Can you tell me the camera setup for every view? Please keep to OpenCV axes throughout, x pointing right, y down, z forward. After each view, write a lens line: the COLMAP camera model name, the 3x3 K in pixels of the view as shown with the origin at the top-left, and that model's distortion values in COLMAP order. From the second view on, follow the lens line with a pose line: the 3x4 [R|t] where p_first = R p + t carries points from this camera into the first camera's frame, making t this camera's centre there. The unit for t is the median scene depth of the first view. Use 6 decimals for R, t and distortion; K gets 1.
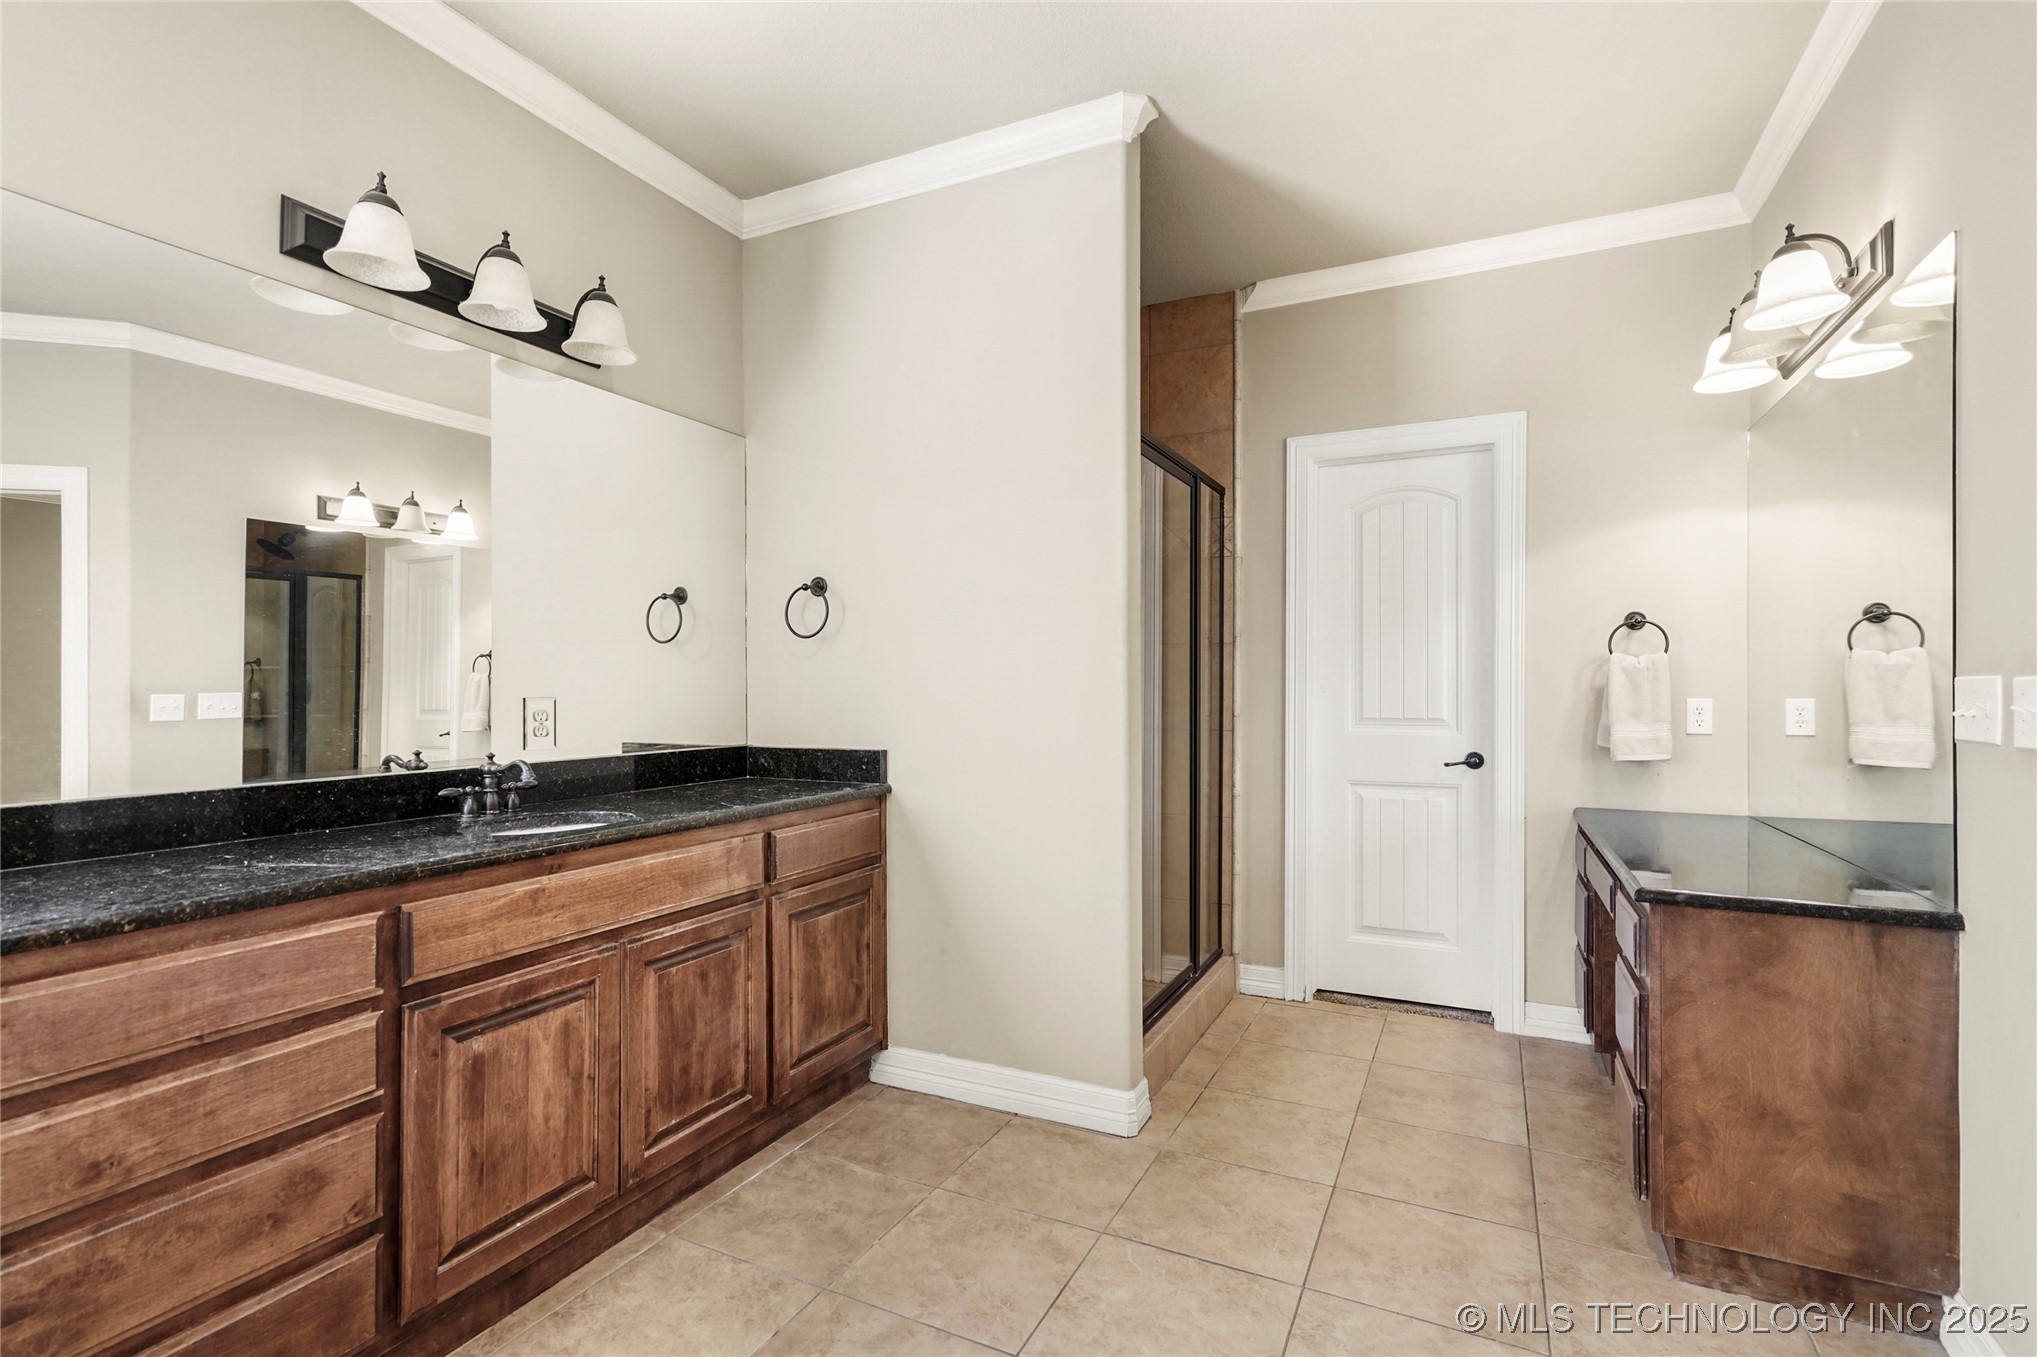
lens RADIAL K [[972.4, 0, 1016.5], [0, 972.4, 686.4], [0, 0, 1]] dist [-0.009802, 0.010201]
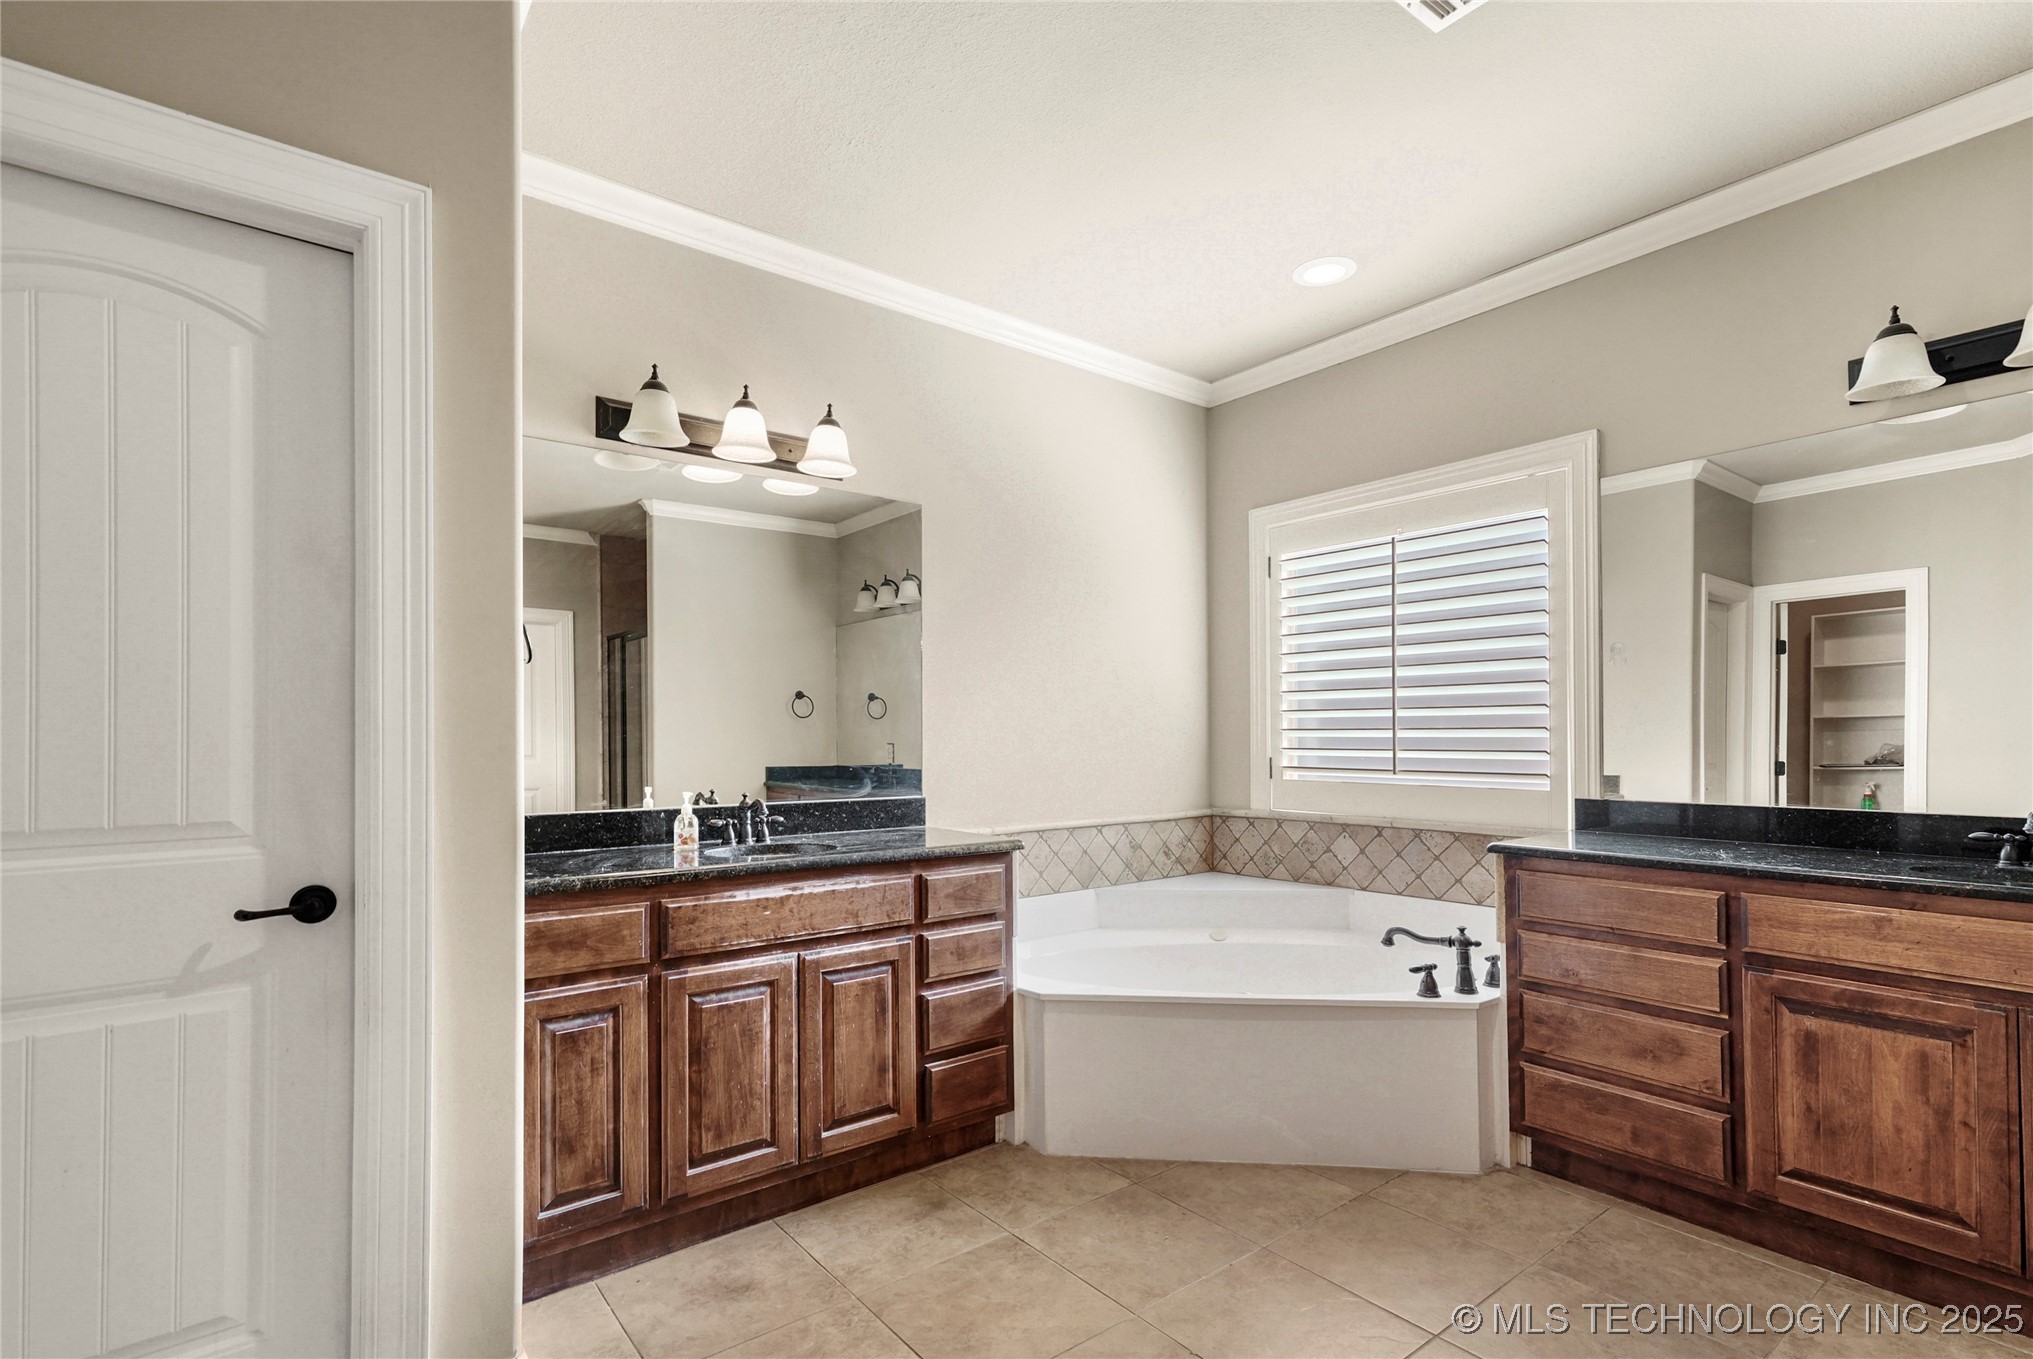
lens RADIAL K [[970.5, 0, 1029.7], [0, 970.5, 728.3], [0, 0, 1]] dist [-0.009802, 0.010201]
pose [[-0.439216, 0.002555, -0.898378, 1.025876], [0.006292, 0.999980, -0.000232, -0.018716], [0.898360, -0.005755, -0.439223, 0.651950]]
